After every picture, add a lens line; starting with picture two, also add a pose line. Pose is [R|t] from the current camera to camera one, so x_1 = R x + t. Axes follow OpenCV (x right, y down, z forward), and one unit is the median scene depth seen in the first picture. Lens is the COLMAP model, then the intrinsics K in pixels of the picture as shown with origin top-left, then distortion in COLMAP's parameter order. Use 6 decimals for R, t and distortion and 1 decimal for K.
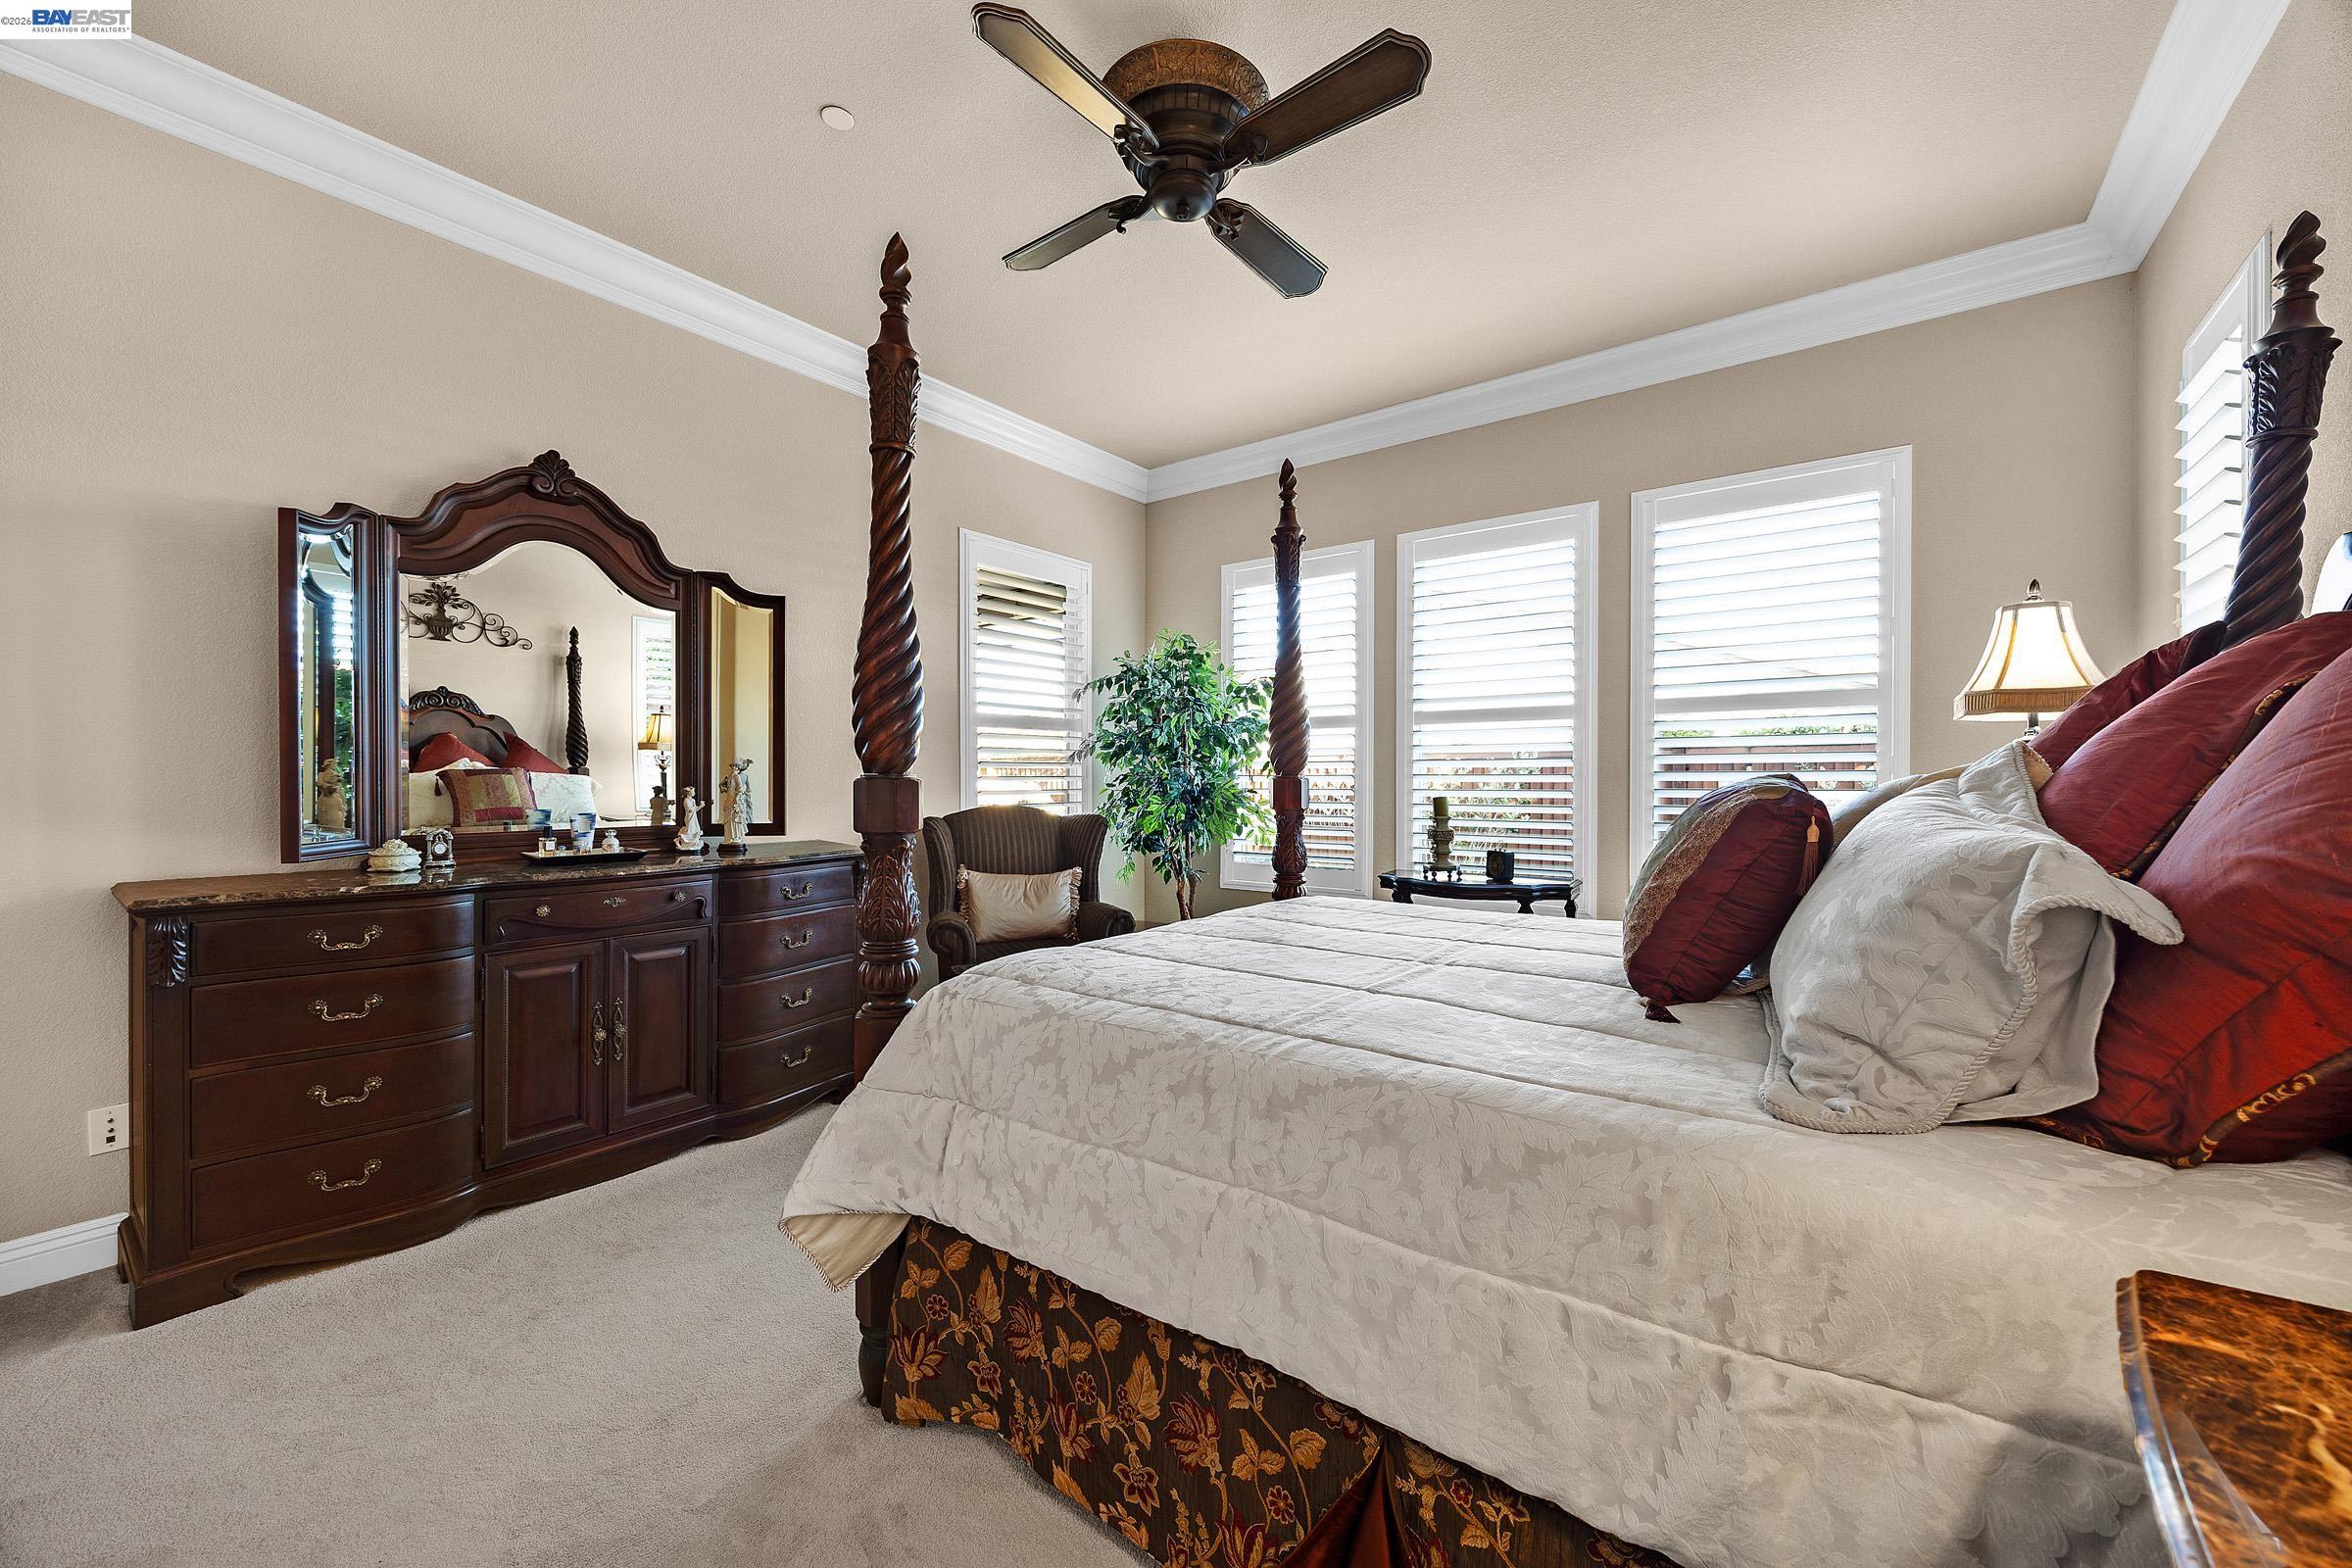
lens RADIAL K [[912.4, 0, 1170.6], [0, 912.4, 793.4], [0, 0, 1]] dist [-0.001255, 0.000617]
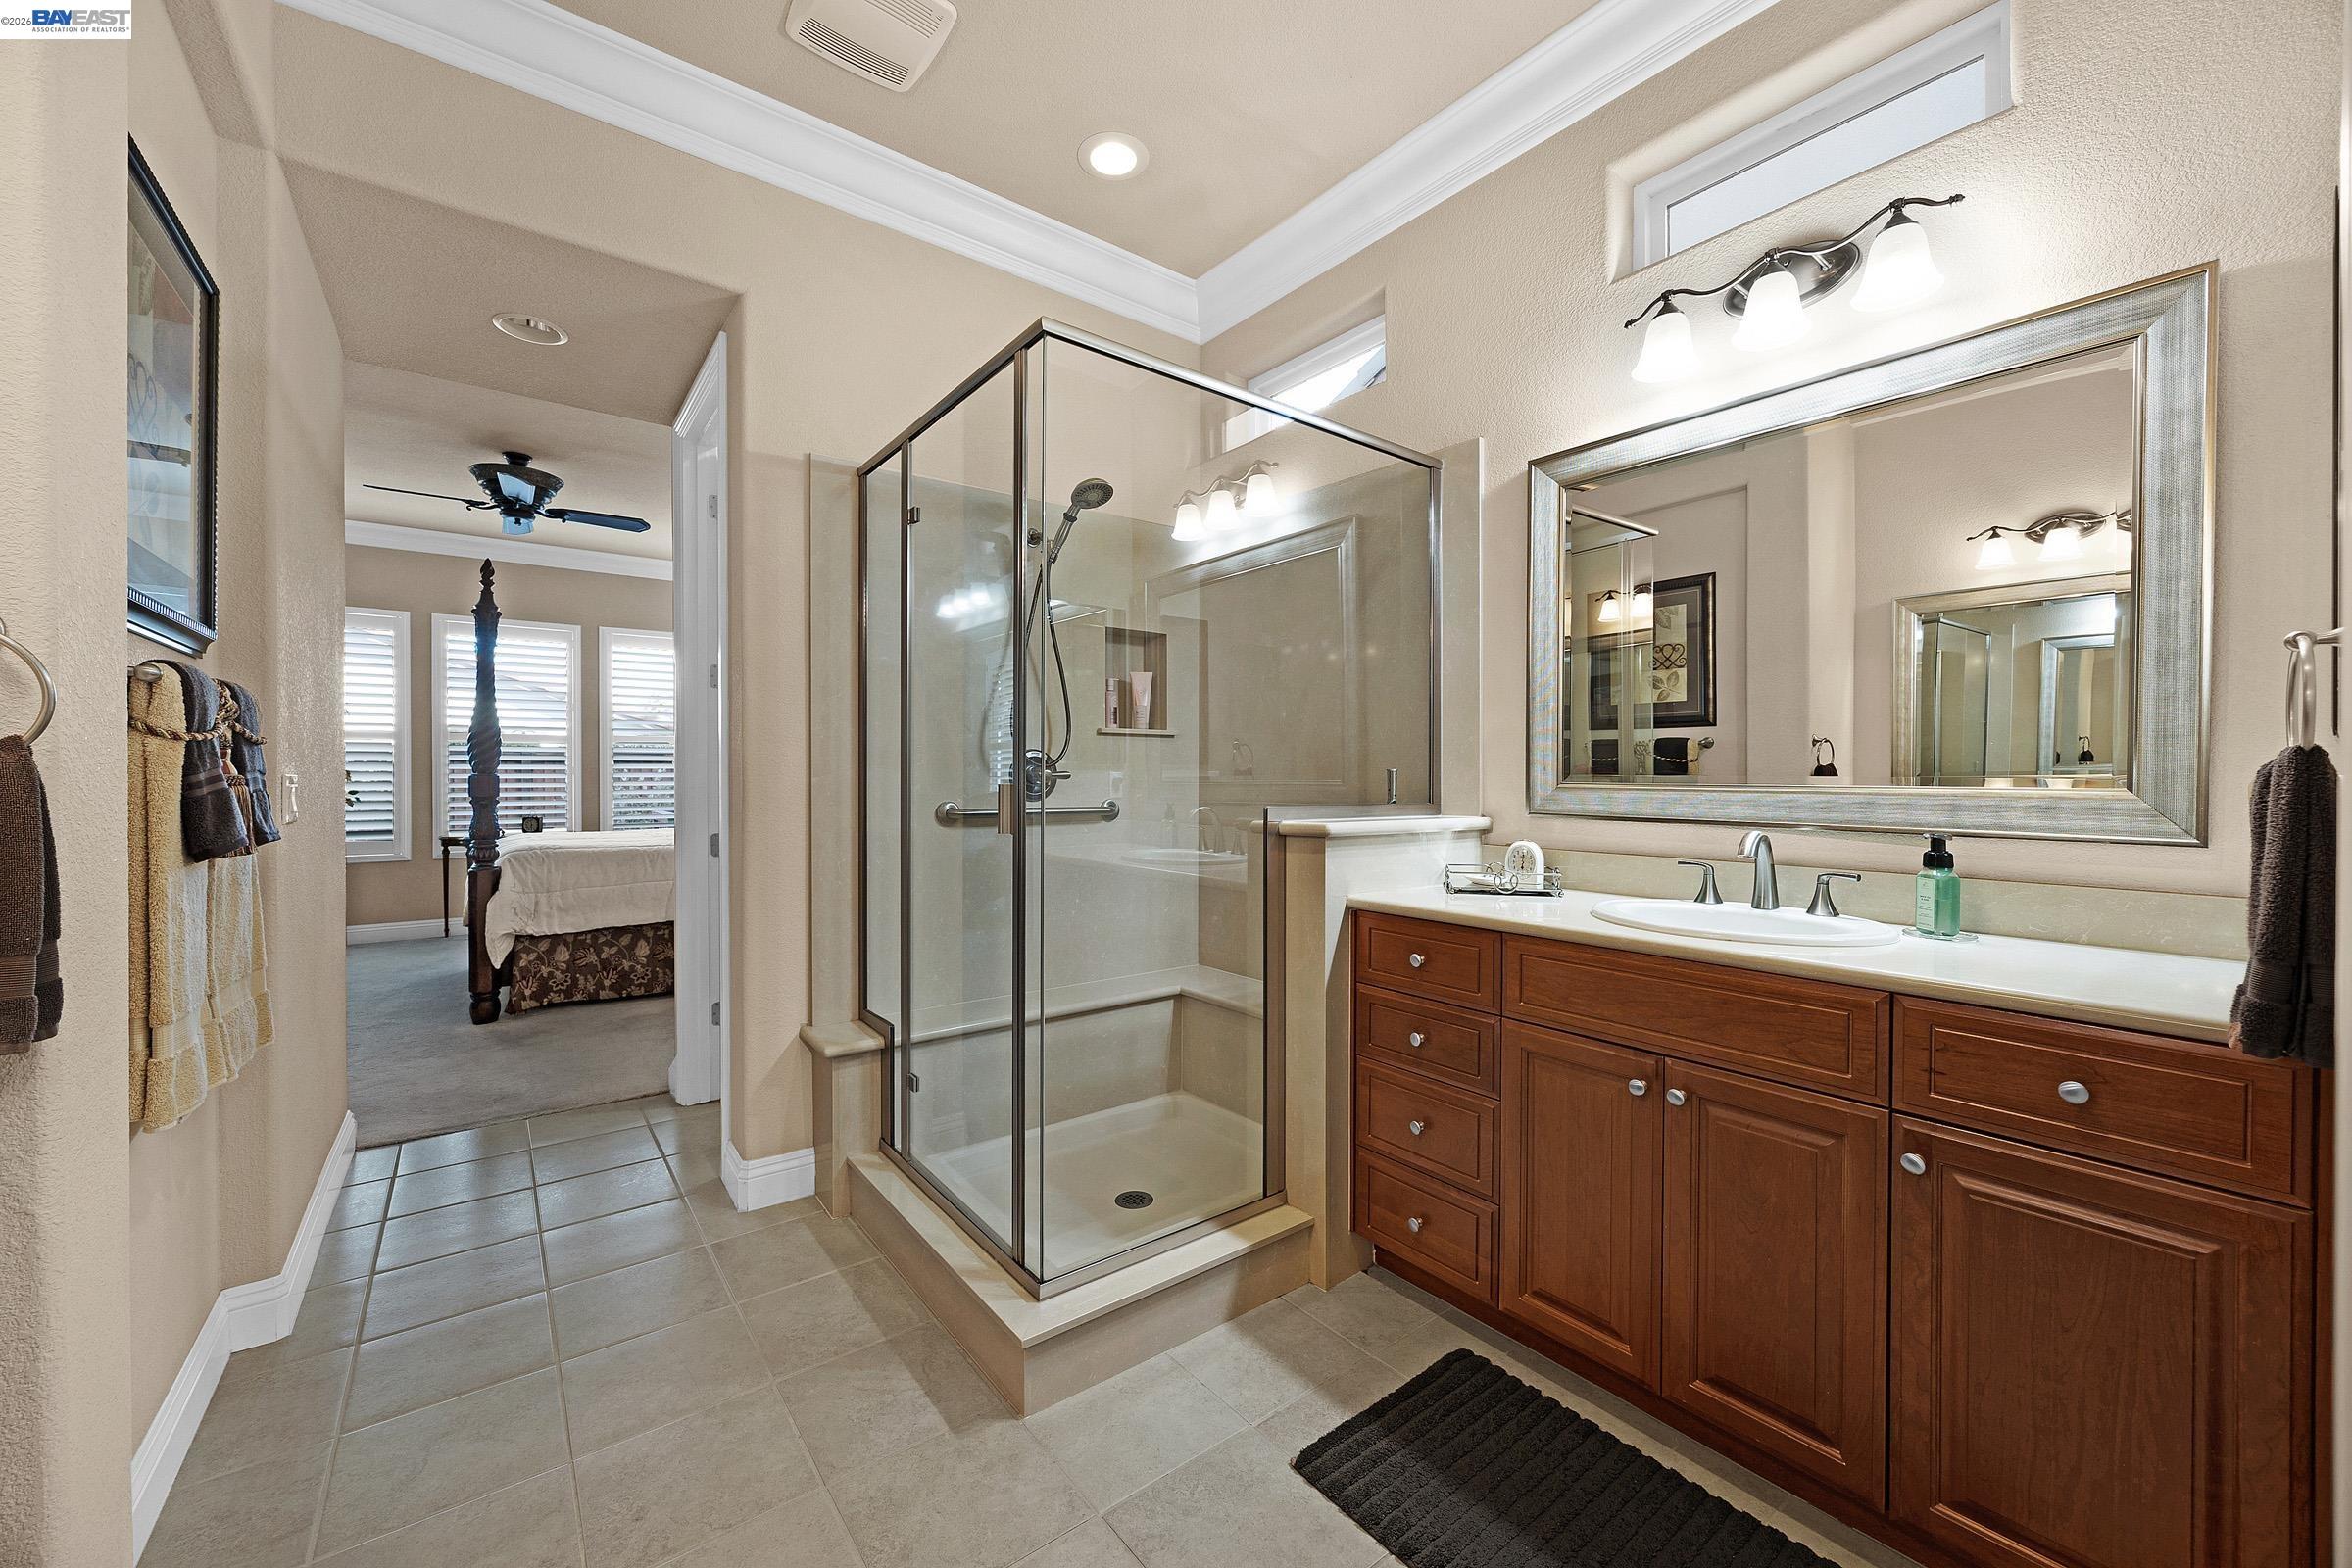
lens RADIAL K [[912.4, 0, 1177.1], [0, 912.4, 789.3], [0, 0, 1]] dist [-0.001255, 0.000617]
pose [[0.251730, -0.008357, 0.967761, -2.260227], [0.013627, 0.999894, 0.005090, 0.036661], [-0.967702, 0.011906, 0.251817, -1.471106]]
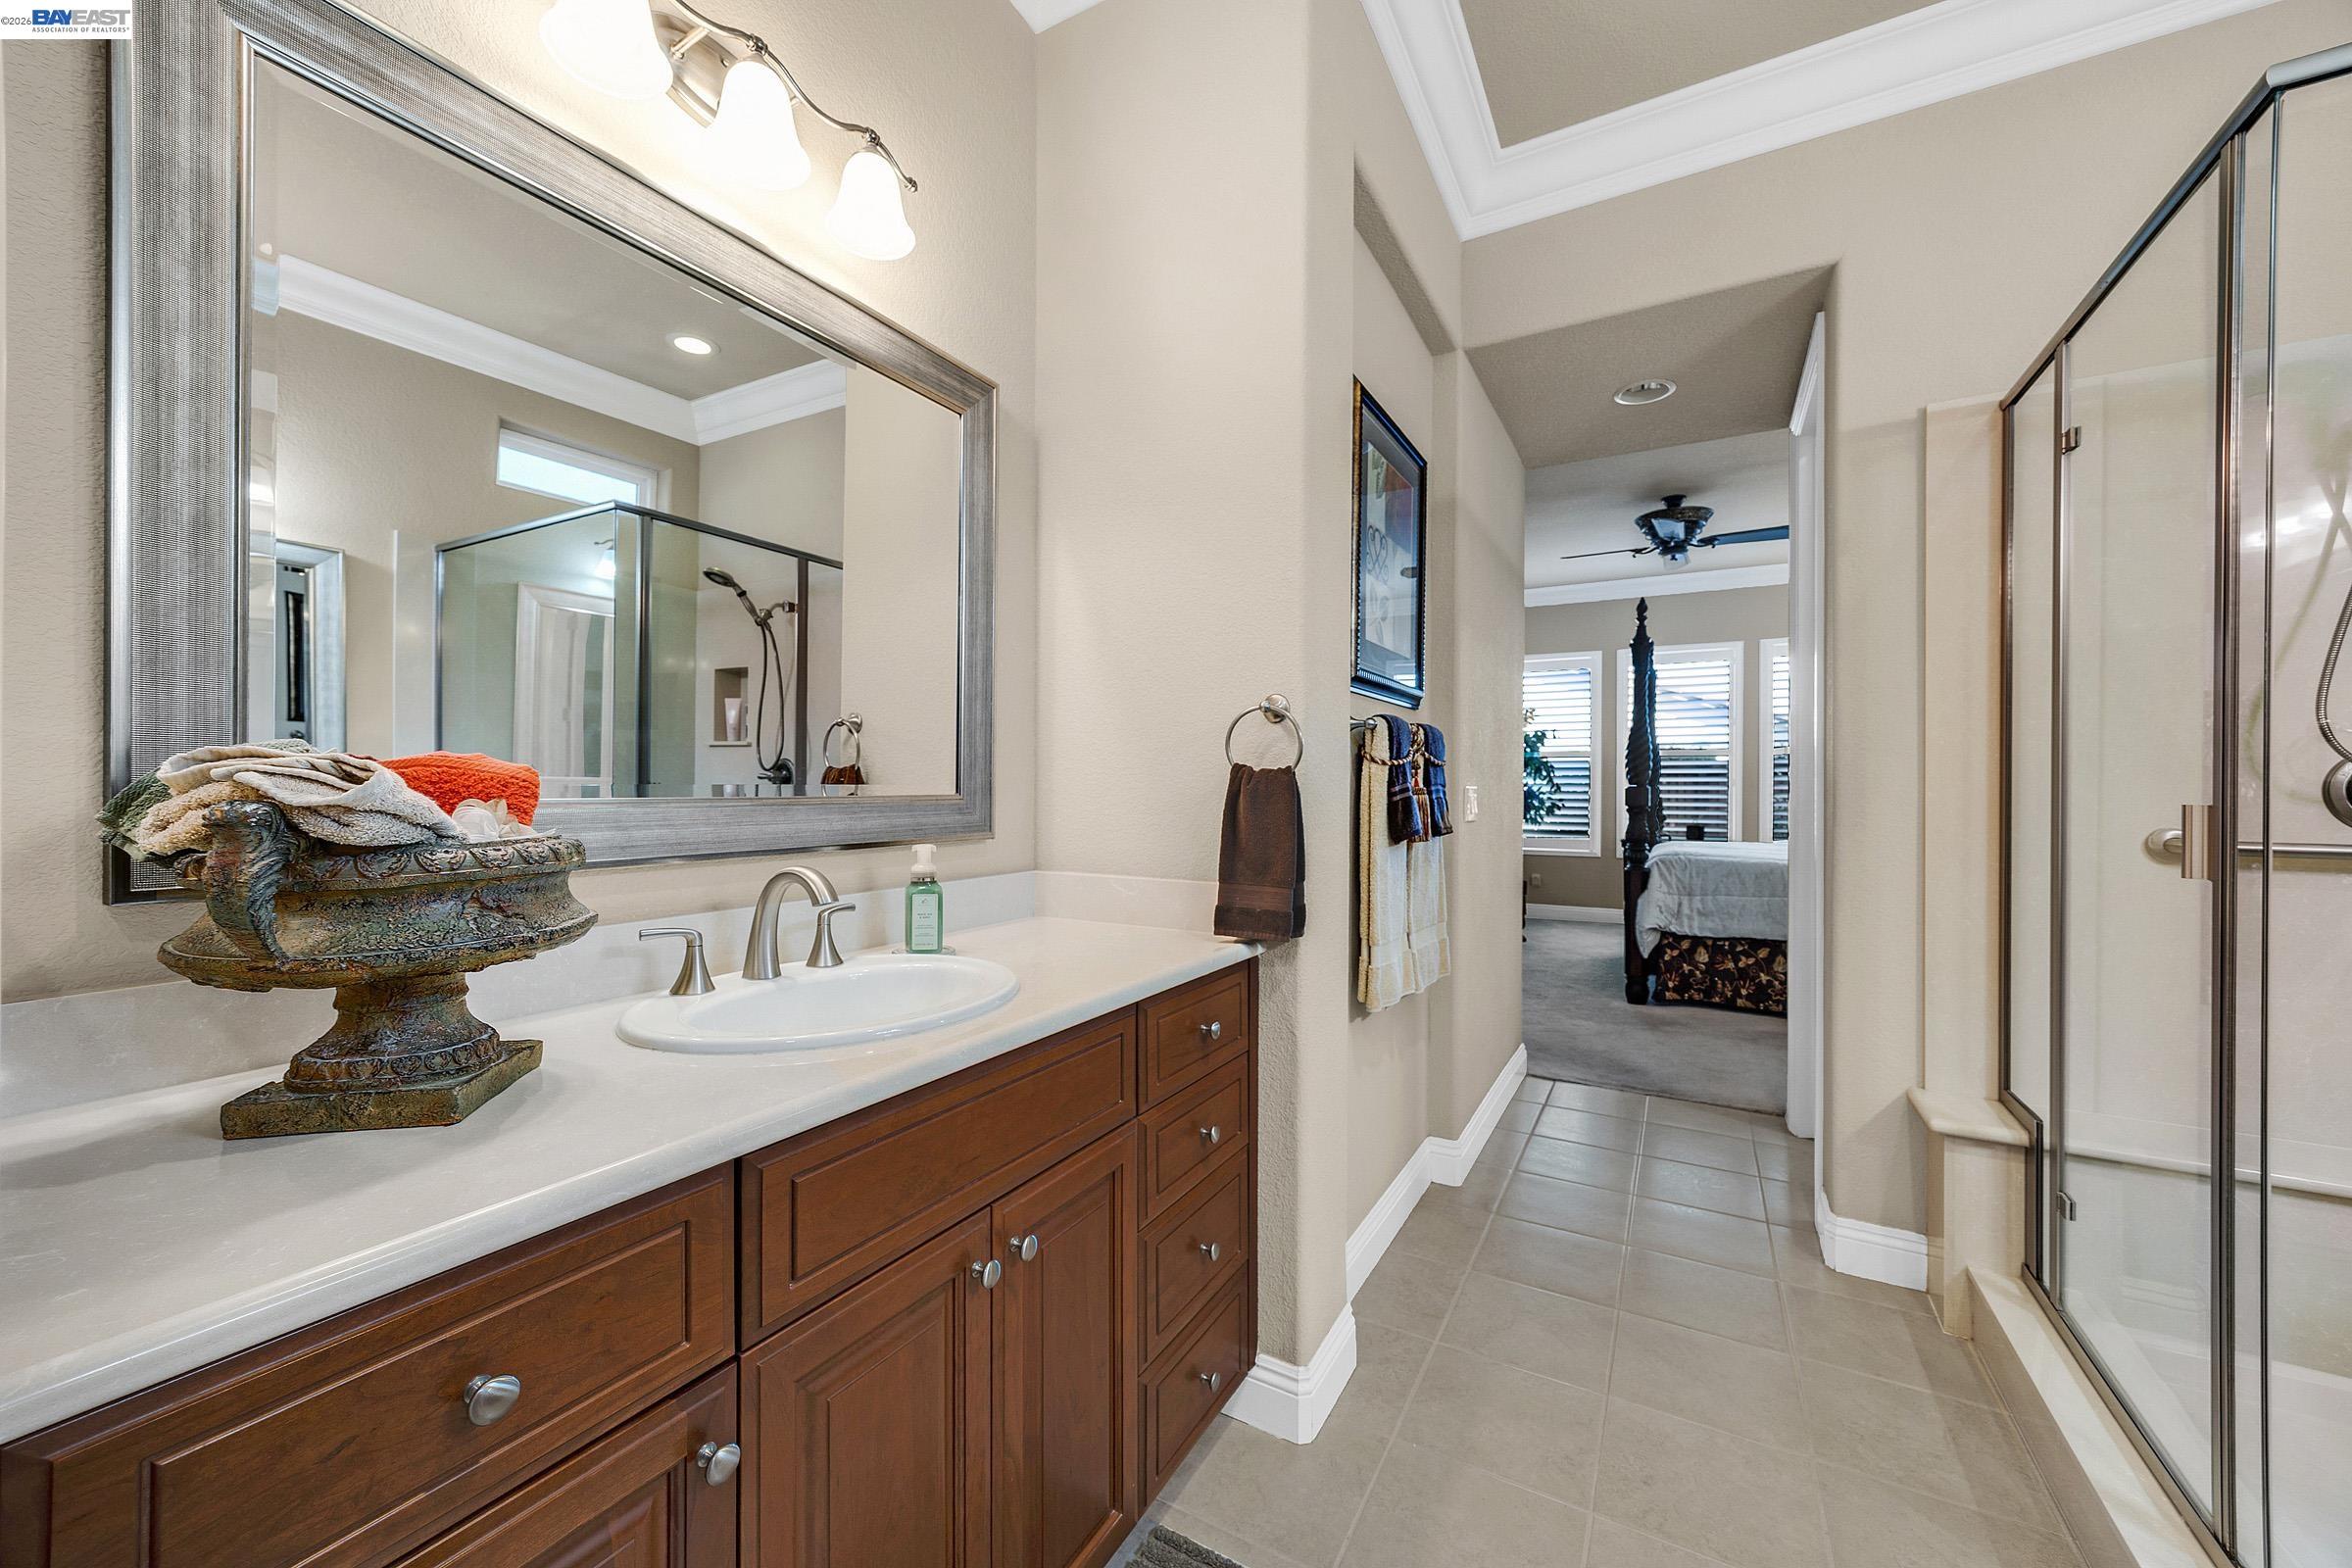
lens RADIAL K [[912.4, 0, 1174.2], [0, 912.4, 792.3], [0, 0, 1]] dist [-0.001255, 0.000617]
pose [[0.992331, 0.008979, 0.123286, -2.119956], [-0.008163, 0.999941, -0.007120, 0.033916], [-0.123343, 0.006059, 0.992346, -1.661582]]
